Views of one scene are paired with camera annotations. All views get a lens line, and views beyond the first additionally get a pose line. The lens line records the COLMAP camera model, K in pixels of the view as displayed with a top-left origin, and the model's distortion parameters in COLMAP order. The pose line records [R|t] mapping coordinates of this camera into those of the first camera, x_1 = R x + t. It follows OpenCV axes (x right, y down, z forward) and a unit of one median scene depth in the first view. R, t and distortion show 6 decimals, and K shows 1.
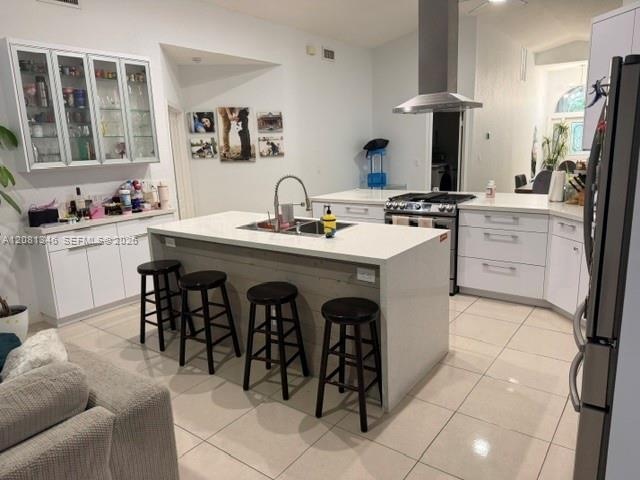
lens RADIAL K [[446.8, 0, 320.0], [0, 446.8, 240.0], [0, 0, 1]] dist [0.049888, -0.123520]
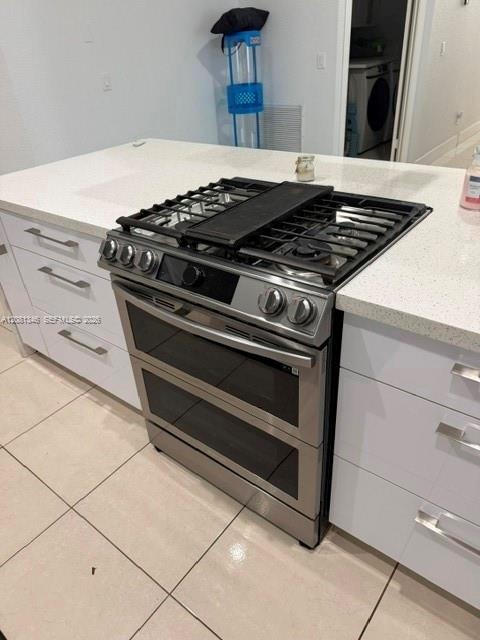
lens RADIAL K [[446.8, 0, 240.0], [0, 446.8, 320.0], [0, 0, 1]] dist [0.049888, -0.123520]
pose [[0.999489, -0.007126, -0.031147, 0.136745], [0.017644, 0.935806, 0.352075, -0.075179], [0.026639, -0.352445, 0.935453, 0.406505]]
